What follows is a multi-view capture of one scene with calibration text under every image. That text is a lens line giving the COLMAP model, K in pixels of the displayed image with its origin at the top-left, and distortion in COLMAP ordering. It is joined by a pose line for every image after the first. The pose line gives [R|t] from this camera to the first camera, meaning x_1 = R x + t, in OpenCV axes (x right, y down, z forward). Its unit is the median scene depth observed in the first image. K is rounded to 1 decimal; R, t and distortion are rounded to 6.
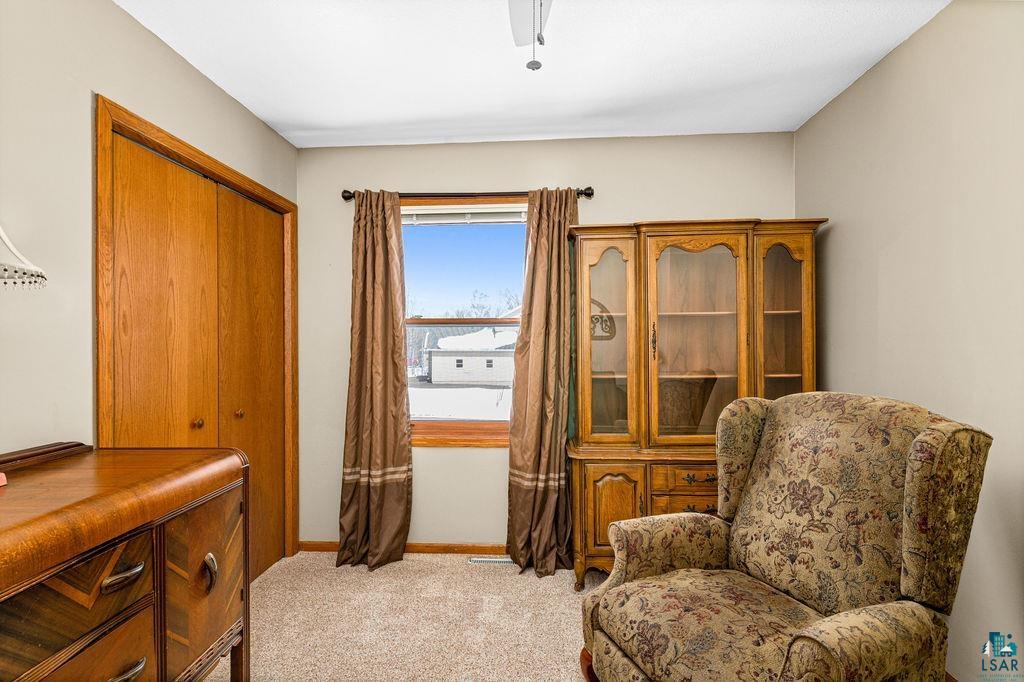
lens RADIAL K [[490.2, 0, 512.9], [0, 490.2, 345.3], [0, 0, 1]] dist [-0.000643, 0.000378]
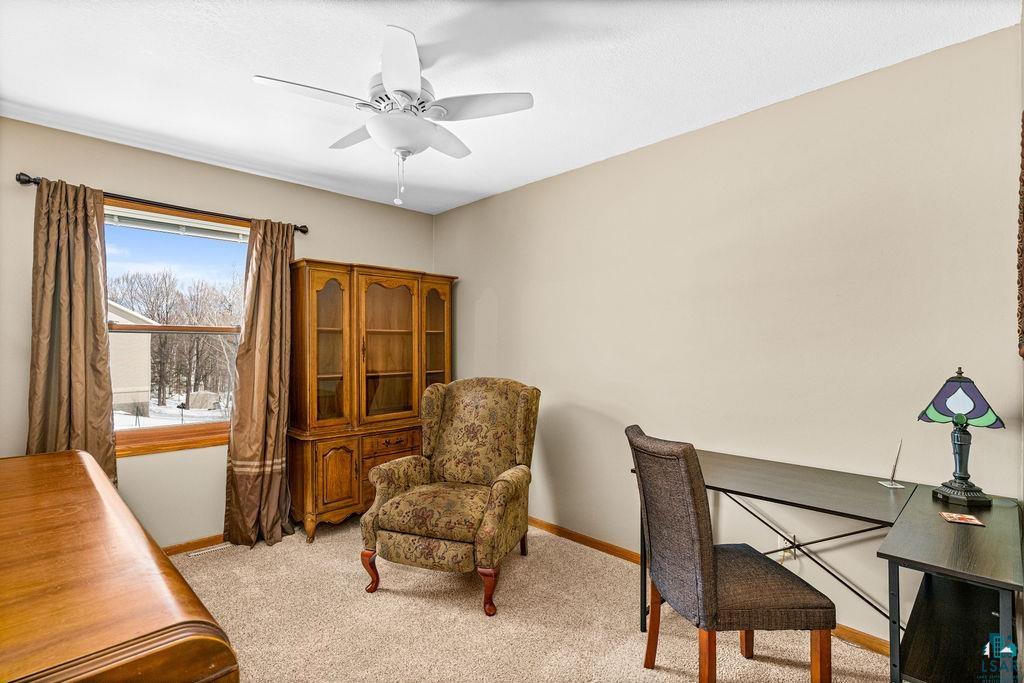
lens RADIAL K [[493.0, 0, 511.0], [0, 493.0, 339.3], [0, 0, 1]] dist [-0.002583, 0.000360]
pose [[0.669958, 0.018624, 0.742166, -0.478886], [-0.002049, 0.999728, -0.023238, -0.004870], [-0.742397, 0.014048, 0.669813, -0.262028]]
